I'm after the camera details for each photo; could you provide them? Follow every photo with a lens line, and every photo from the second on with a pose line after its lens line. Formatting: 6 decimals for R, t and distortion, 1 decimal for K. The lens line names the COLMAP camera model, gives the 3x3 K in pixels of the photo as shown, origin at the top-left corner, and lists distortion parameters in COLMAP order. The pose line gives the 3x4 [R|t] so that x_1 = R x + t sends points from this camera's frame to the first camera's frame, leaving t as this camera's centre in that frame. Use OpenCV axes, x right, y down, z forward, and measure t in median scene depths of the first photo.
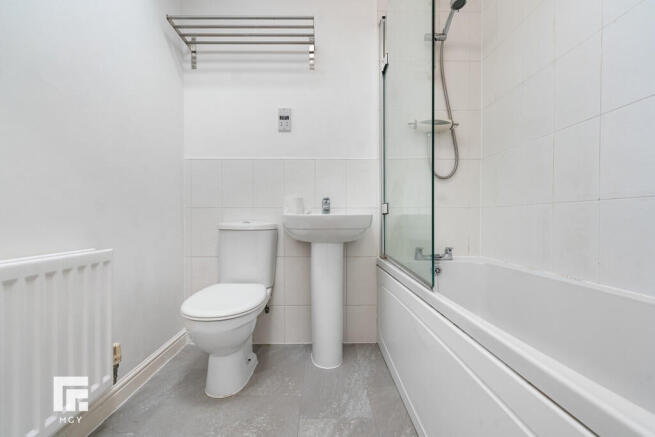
lens RADIAL K [[269.1, 0, 326.5], [0, 269.1, 221.9], [0, 0, 1]] dist [0.000460, -0.000043]
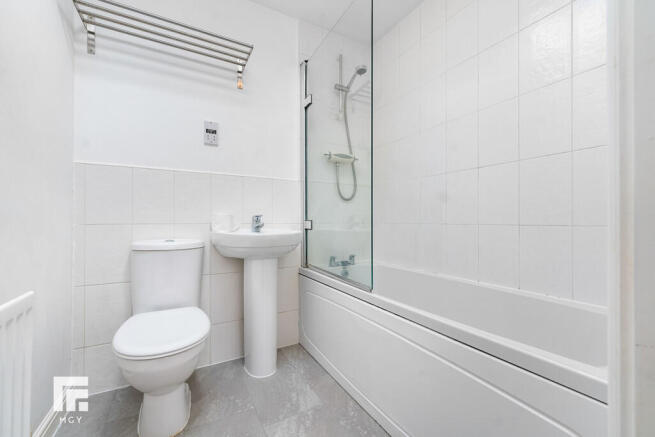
lens RADIAL K [[269.1, 0, 324.3], [0, 269.1, 217.2], [0, 0, 1]] dist [0.000460, -0.000043]
pose [[0.871780, 0.007134, 0.489845, -0.287655], [0.001685, 0.999844, -0.017559, -0.061388], [-0.489894, 0.016133, 0.871632, -0.049061]]
